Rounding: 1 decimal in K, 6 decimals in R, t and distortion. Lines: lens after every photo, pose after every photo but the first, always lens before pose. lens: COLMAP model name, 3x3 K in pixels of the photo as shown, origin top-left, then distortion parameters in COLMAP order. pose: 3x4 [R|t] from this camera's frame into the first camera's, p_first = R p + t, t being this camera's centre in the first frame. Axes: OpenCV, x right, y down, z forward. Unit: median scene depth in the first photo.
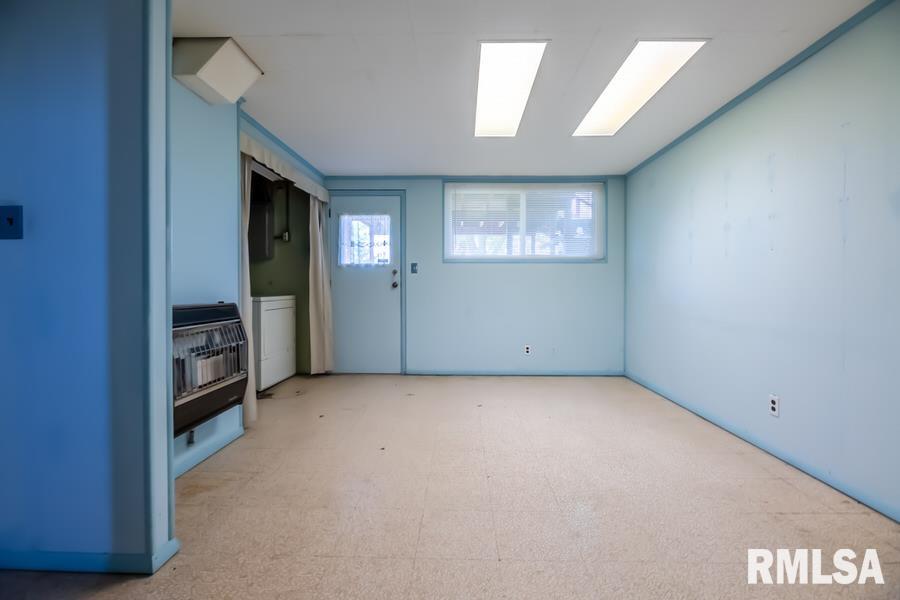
lens RADIAL K [[377.2, 0, 450.0], [0, 377.2, 300.0], [0, 0, 1]] dist [-0.000675, -0.000049]
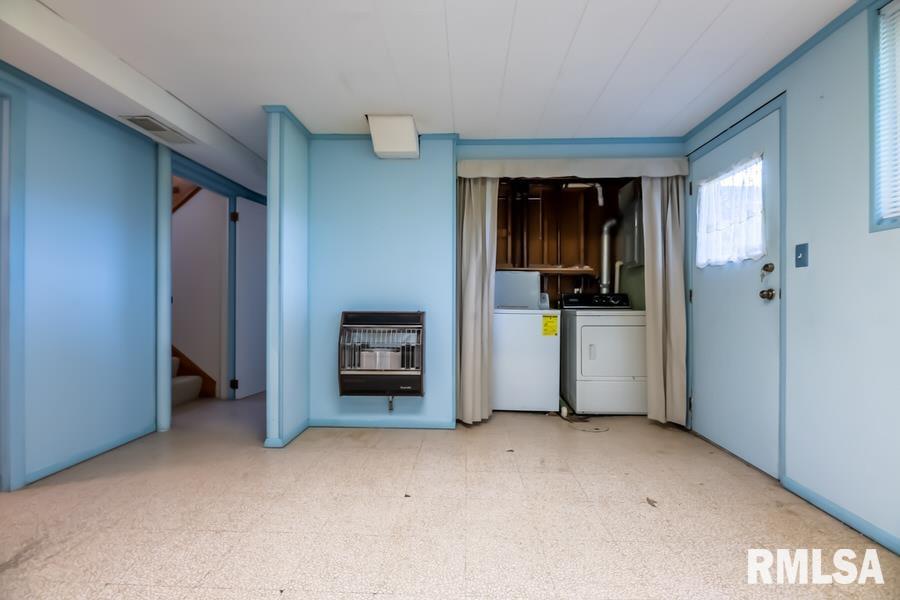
lens RADIAL K [[369.6, 0, 450.0], [0, 369.6, 300.0], [0, 0, 1]] dist [0.000554, 0.000112]
pose [[-0.002261, -0.005159, -0.999984, 0.339599], [-0.035774, 0.999347, -0.005074, -0.014892], [0.999357, 0.035762, -0.002444, 0.590076]]
